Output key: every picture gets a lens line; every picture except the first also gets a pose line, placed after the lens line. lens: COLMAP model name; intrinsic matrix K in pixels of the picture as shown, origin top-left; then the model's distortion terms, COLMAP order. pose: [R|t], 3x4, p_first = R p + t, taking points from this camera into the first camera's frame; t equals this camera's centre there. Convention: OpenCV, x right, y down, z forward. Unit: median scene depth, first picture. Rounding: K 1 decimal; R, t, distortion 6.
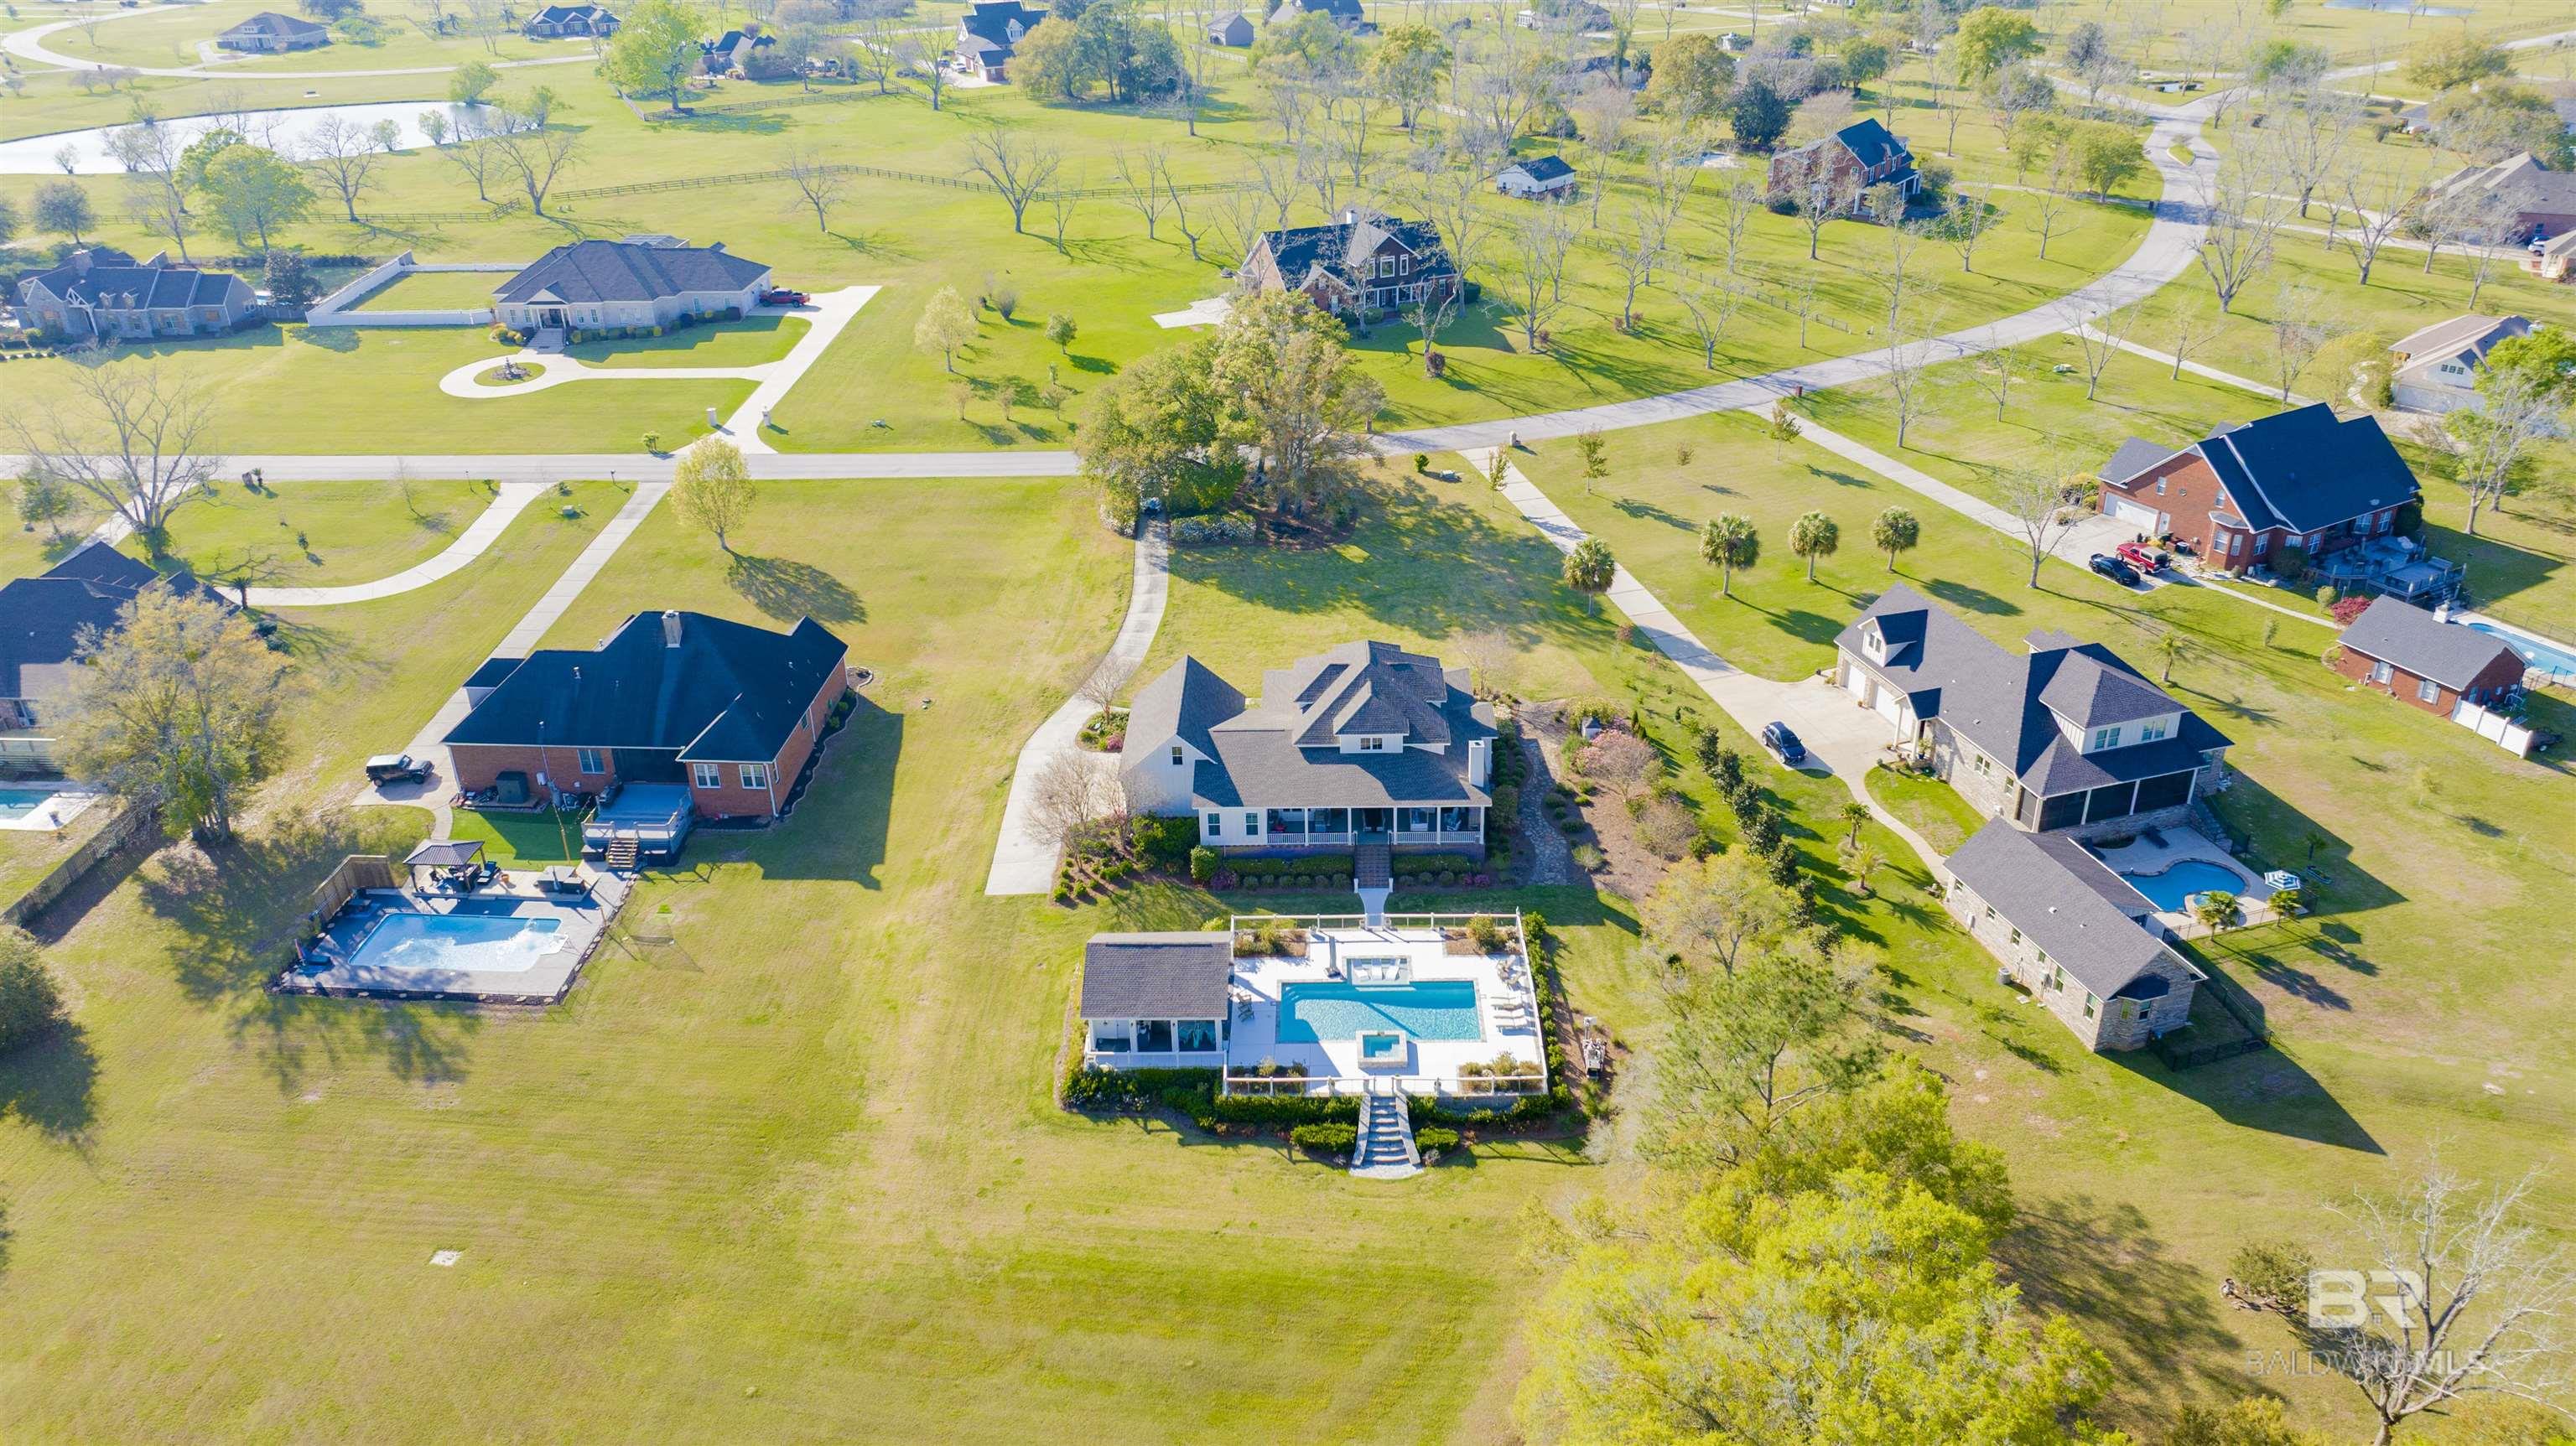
lens RADIAL K [[1859.5, 0, 1297.8], [0, 1859.5, 718.9], [0, 0, 1]] dist [-0.018037, -0.005302]
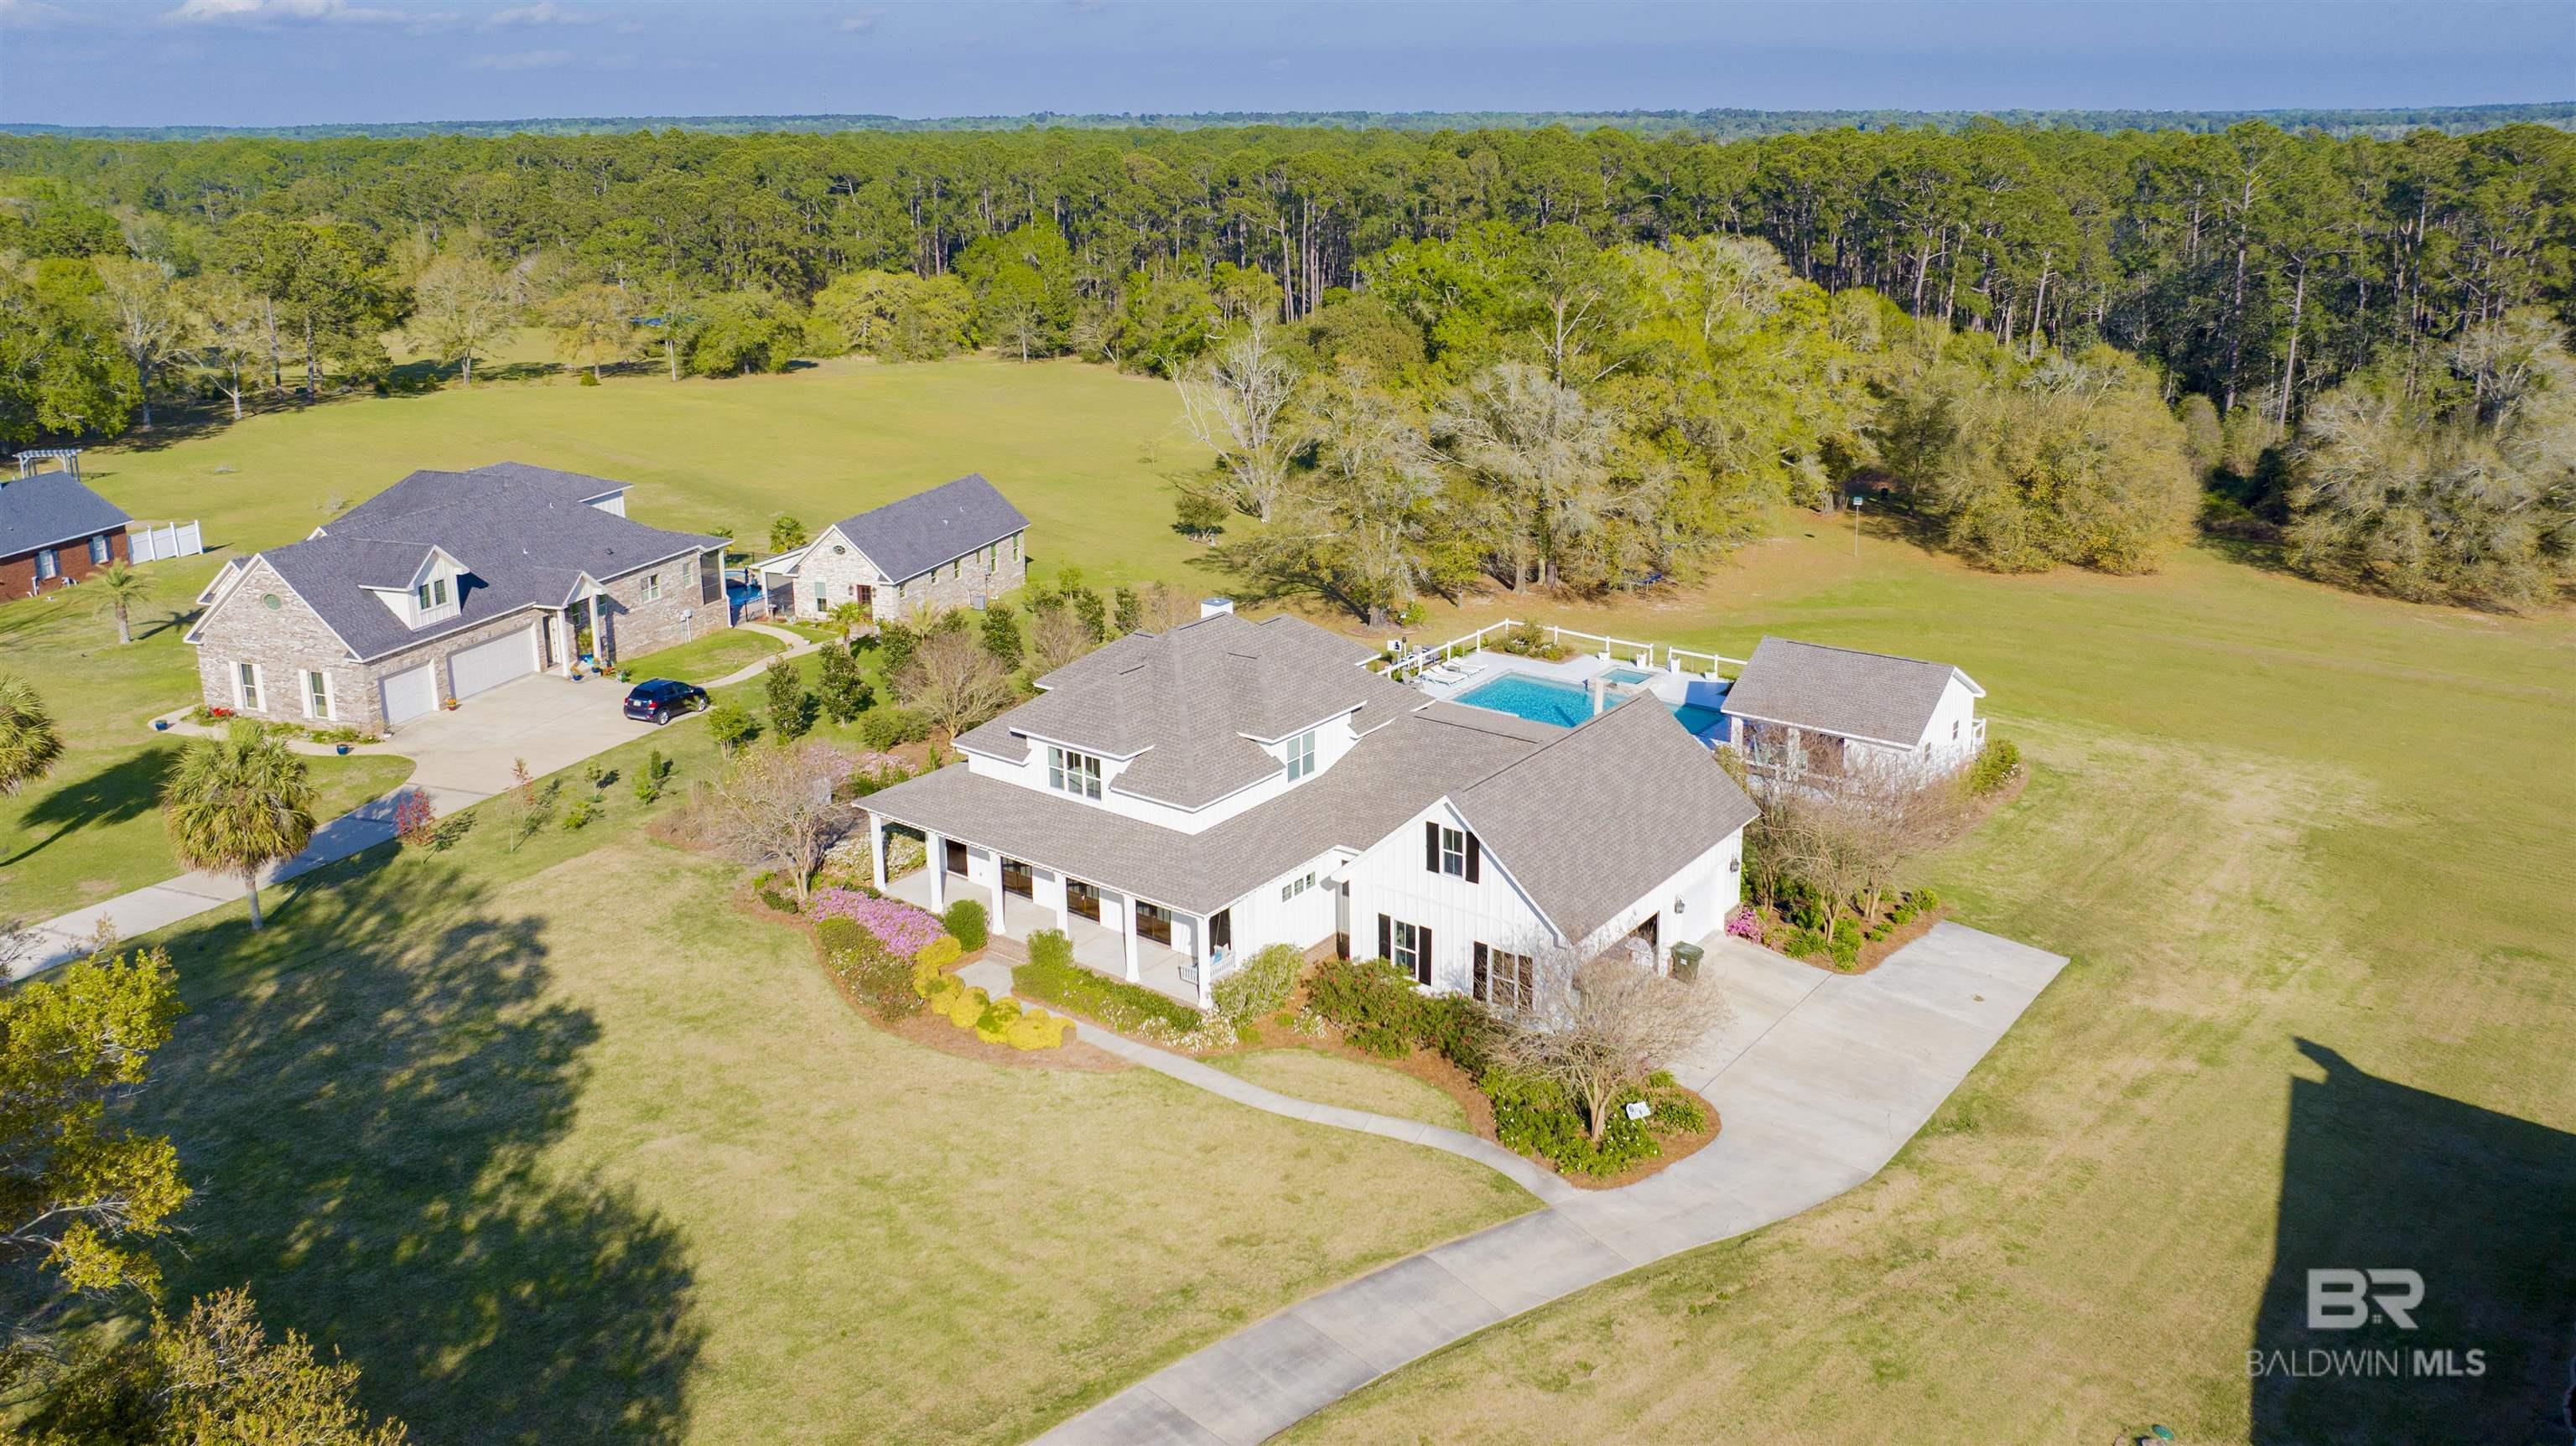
lens RADIAL K [[1857.7, 0, 1292.3], [0, 1857.7, 519.4], [0, 0, 1]] dist [0.005078, -0.059806]
pose [[-0.797650, -0.101391, 0.594537, -0.300639], [0.297828, 0.790977, 0.534466, -0.345579], [-0.524455, 0.603386, -0.600726, 1.408372]]
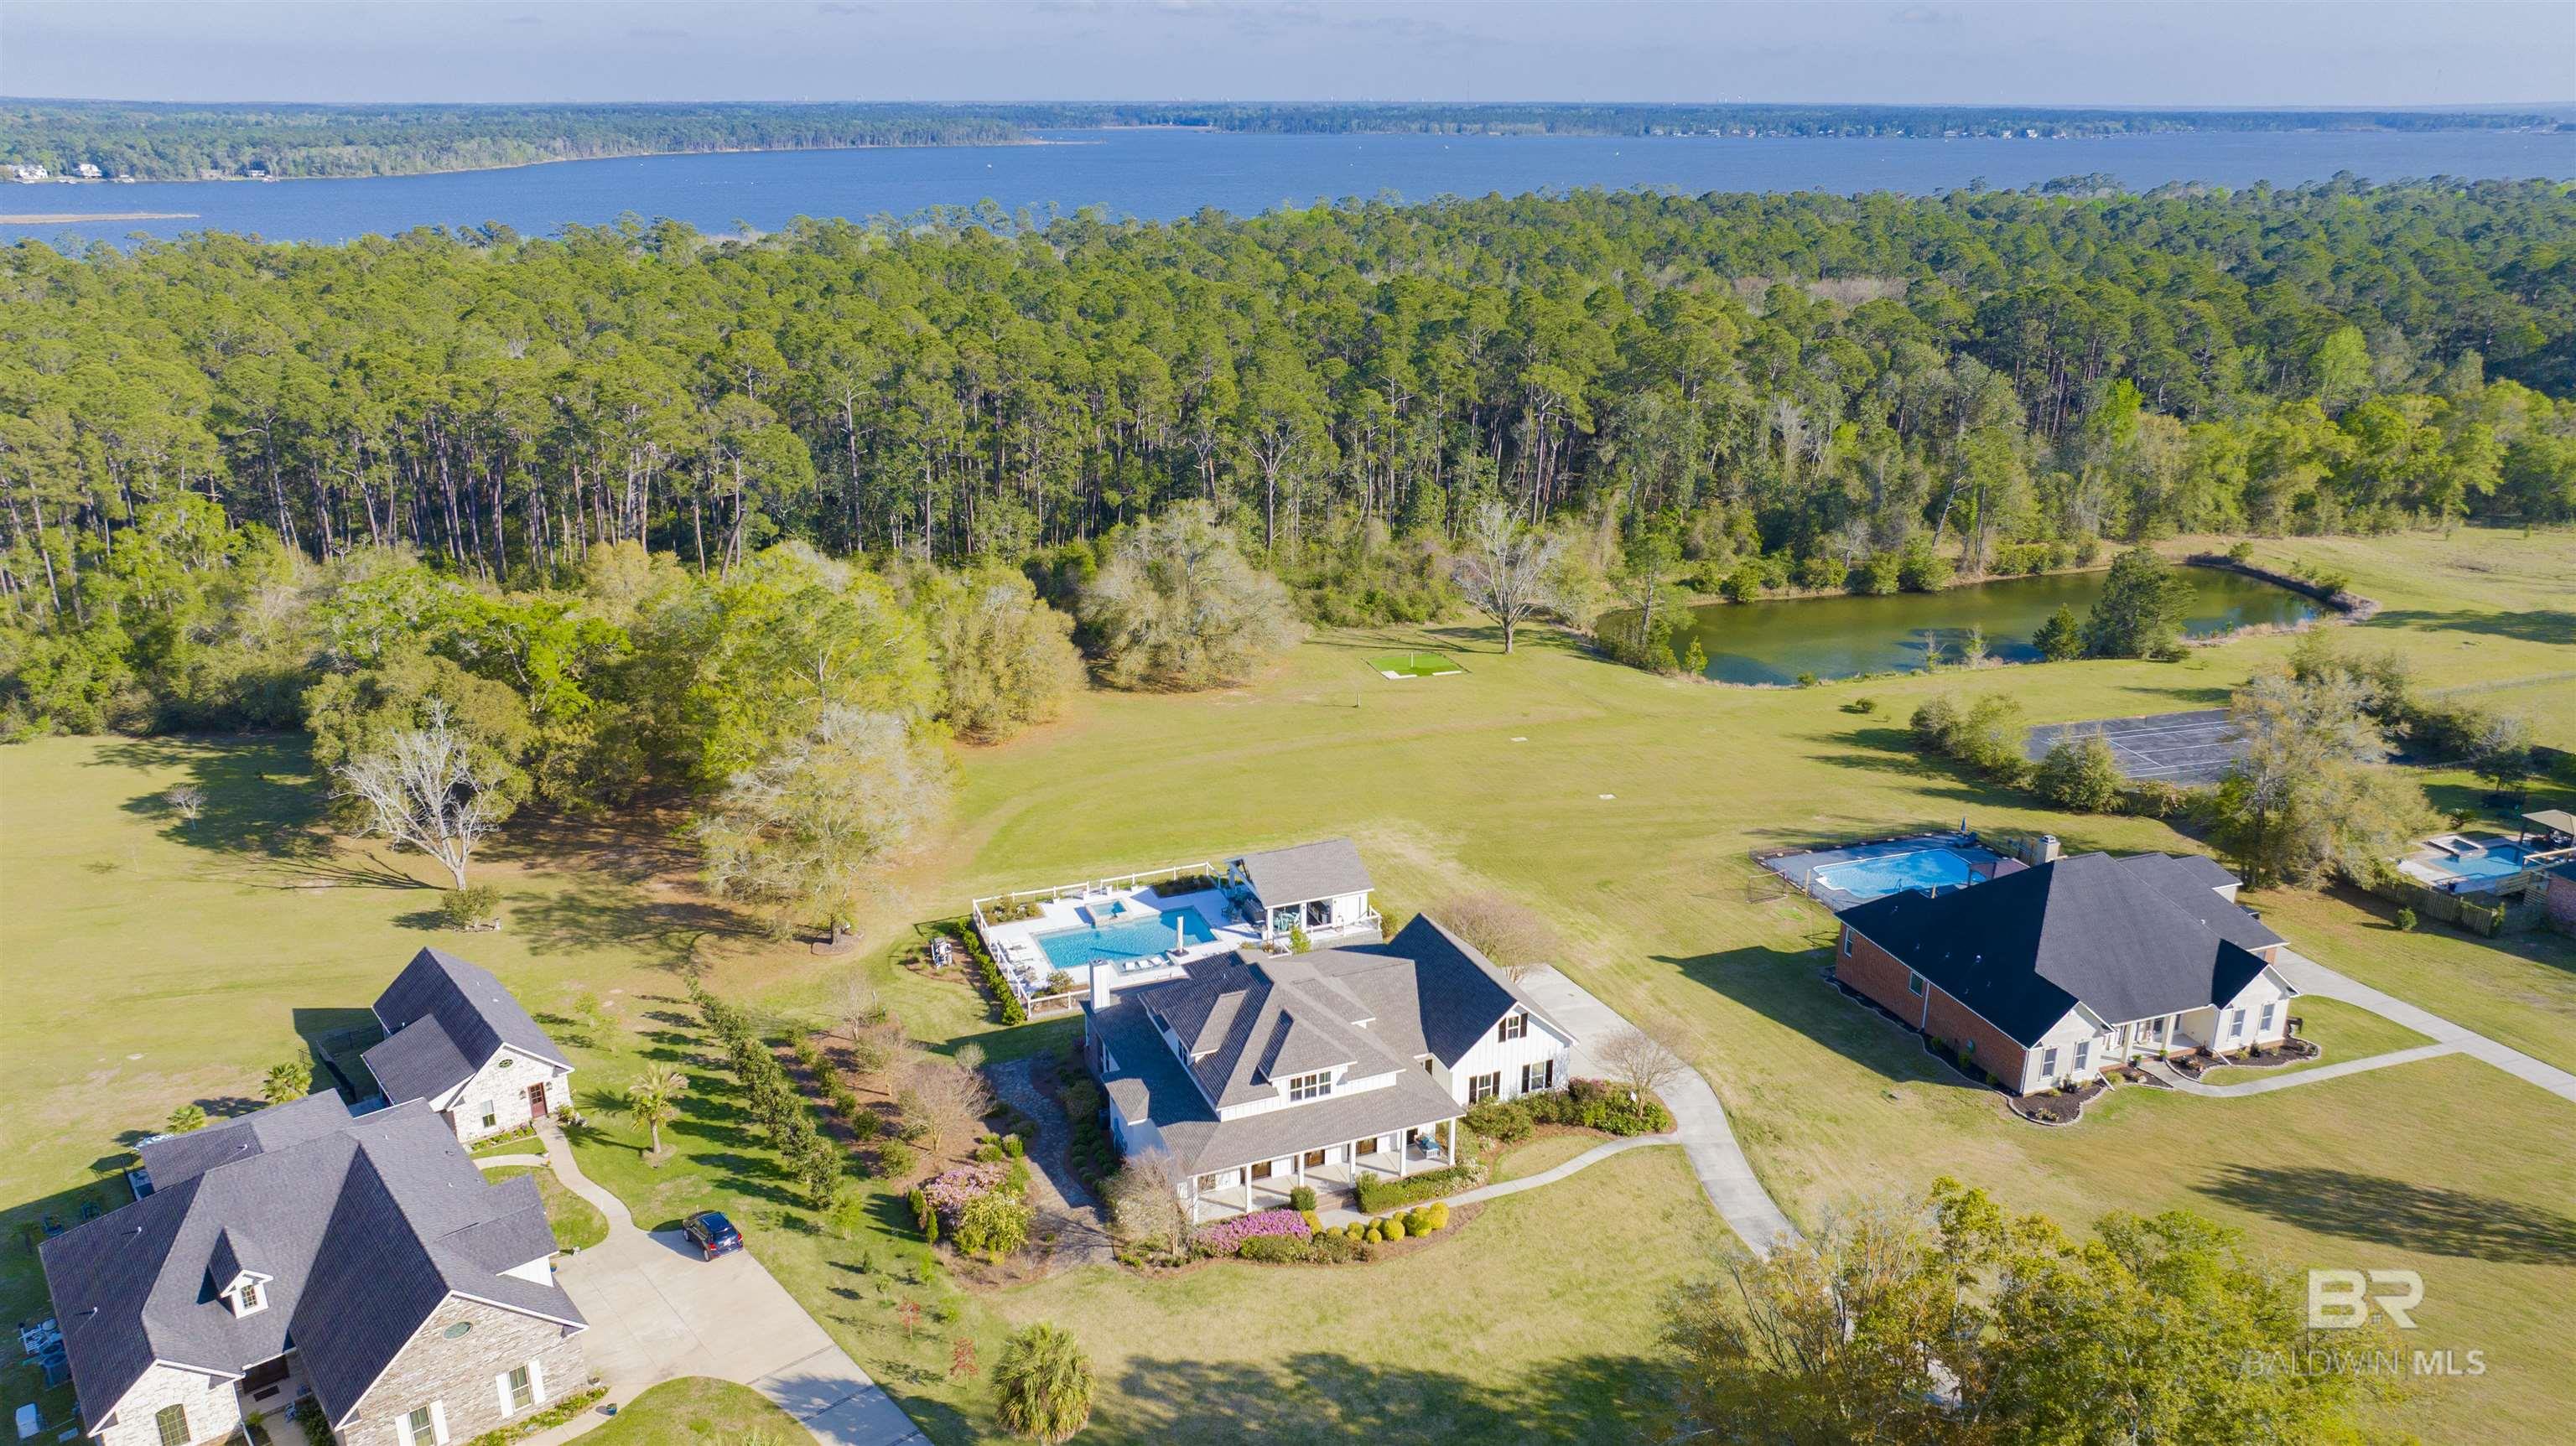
lens RADIAL K [[1829.8, 0, 1293.2], [0, 1829.8, 726.2], [0, 0, 1]] dist [-0.015252, 0.003132]
pose [[-0.923046, 0.139386, -0.358549, 0.321934], [-0.165359, 0.697783, 0.696962, -0.715530], [0.347336, 0.702617, -0.621037, 1.566411]]
